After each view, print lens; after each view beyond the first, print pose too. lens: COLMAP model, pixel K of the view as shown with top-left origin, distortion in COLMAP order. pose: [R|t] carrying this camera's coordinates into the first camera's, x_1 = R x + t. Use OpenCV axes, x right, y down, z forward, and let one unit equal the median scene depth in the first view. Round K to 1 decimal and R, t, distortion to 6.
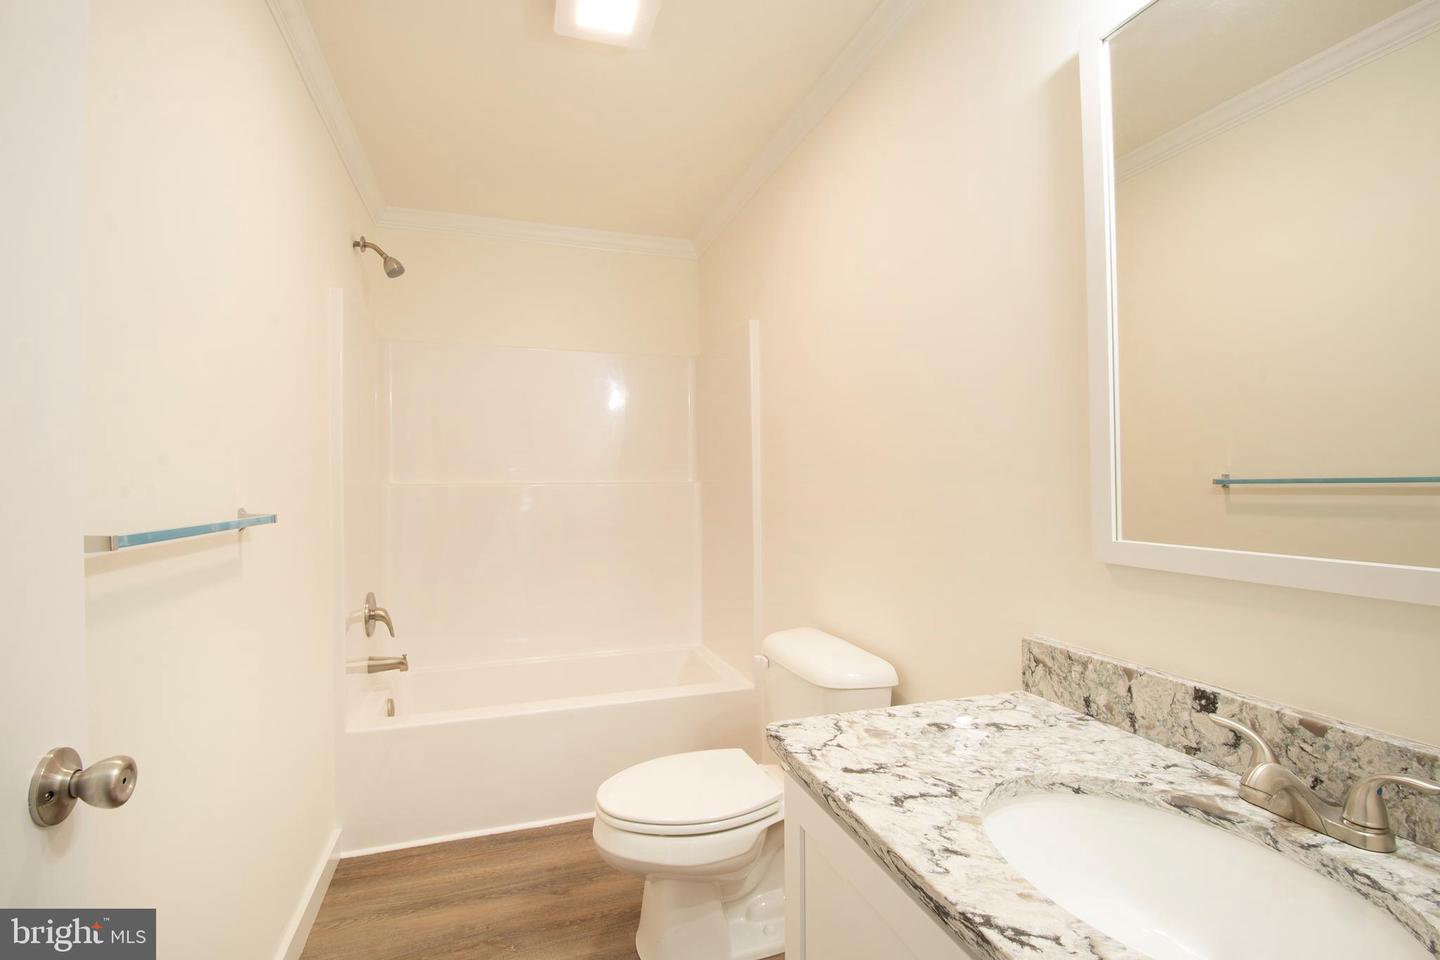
lens RADIAL K [[639.4, 0, 693.2], [0, 639.4, 480.1], [0, 0, 1]] dist [-0.000247, -0.018788]
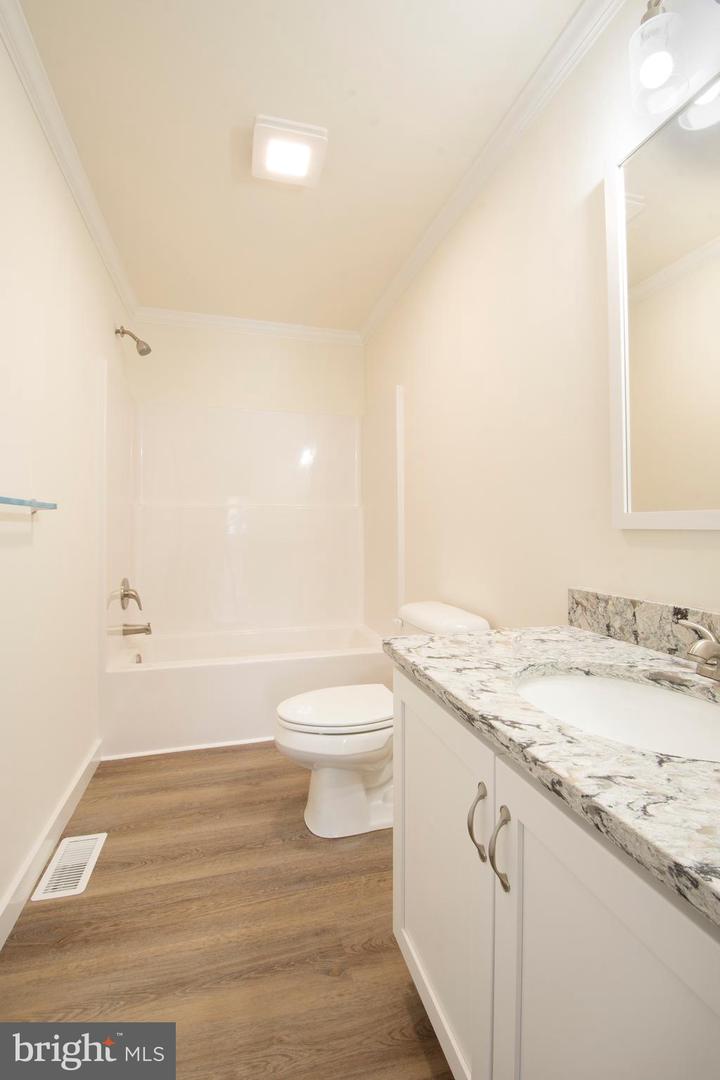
lens RADIAL K [[479.5, 0, 358.8], [0, 479.5, 525.2], [0, 0, 1]] dist [-0.000247, -0.018788]
pose [[0.999555, 0.007173, -0.028947, 0.091196], [-0.007227, 0.999972, -0.001771, 0.130665], [0.028934, 0.001979, 0.999579, -0.098581]]
